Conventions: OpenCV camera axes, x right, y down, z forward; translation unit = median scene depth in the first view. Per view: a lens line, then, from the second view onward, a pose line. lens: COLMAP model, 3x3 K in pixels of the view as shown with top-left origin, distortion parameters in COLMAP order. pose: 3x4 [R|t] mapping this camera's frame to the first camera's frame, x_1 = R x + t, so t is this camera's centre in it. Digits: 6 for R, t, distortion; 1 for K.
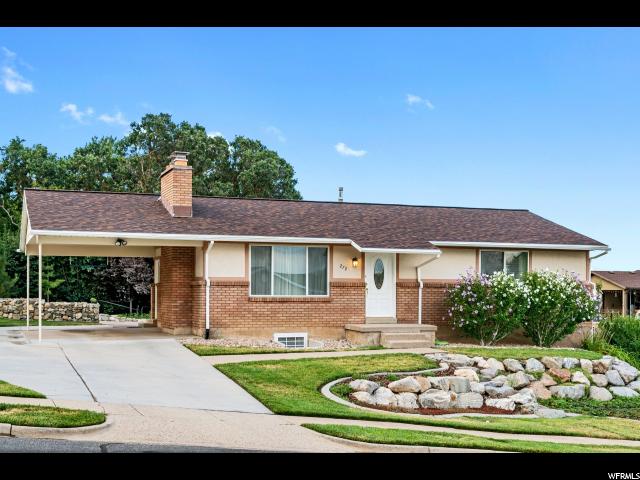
lens RADIAL K [[1009.7, 0, 320.0], [0, 1009.7, 240.0], [0, 0, 1]] dist [0.023348, 0.036995]
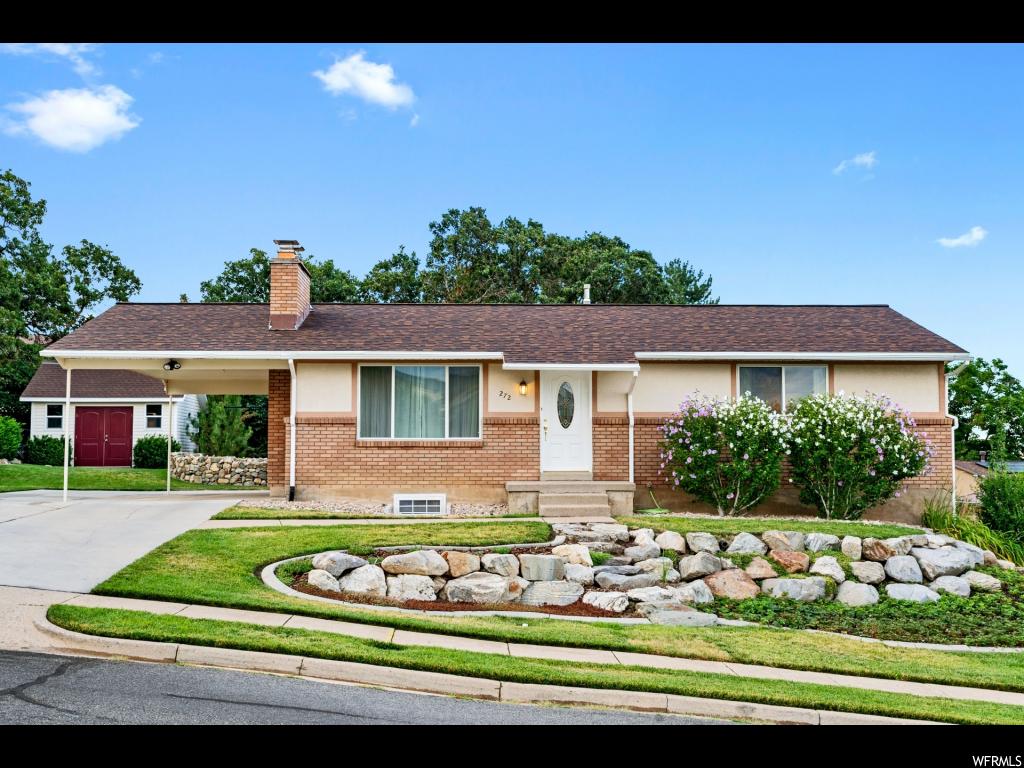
lens RADIAL K [[1339.9, 0, 512.0], [0, 1339.9, 384.0], [0, 0, 1]] dist [-0.014453, -0.012752]
pose [[0.931648, -0.028477, -0.362245, 0.351512], [0.021336, 0.999491, -0.023699, 0.041110], [0.362736, 0.014350, 0.931782, 0.187336]]
